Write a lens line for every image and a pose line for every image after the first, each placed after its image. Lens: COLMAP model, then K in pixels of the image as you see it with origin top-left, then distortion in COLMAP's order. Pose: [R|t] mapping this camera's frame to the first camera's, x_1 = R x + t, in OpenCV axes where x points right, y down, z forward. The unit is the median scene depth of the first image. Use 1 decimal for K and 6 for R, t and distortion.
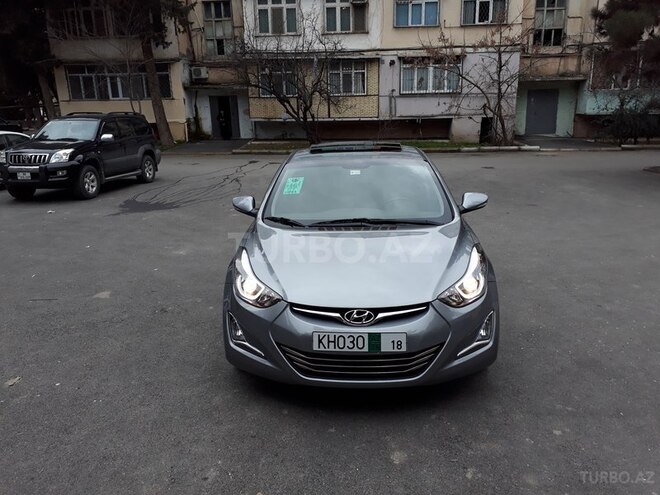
lens RADIAL K [[526.3, 0, 330.0], [0, 526.3, 247.5], [0, 0, 1]] dist [0.044820, -0.082763]
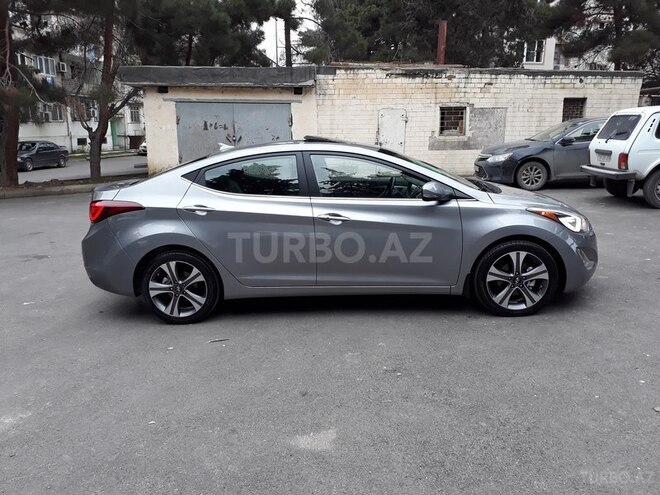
lens RADIAL K [[526.3, 0, 330.0], [0, 526.3, 247.5], [0, 0, 1]] dist [0.044820, -0.082763]
pose [[0.003651, -0.196131, 0.980571, -0.195815], [0.268463, 0.944772, 0.187971, -0.037635], [-0.963283, 0.262561, 0.056104, 0.204319]]
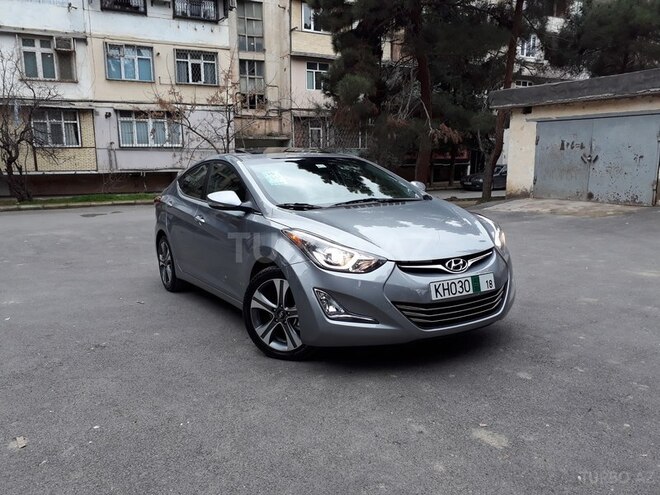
lens RADIAL K [[526.3, 0, 330.0], [0, 526.3, 247.5], [0, 0, 1]] dist [0.044820, -0.082763]
pose [[0.833266, -0.080283, 0.547012, -0.091853], [0.144915, 0.986524, -0.075961, 0.016992], [-0.533542, 0.142566, 0.833671, 0.026620]]
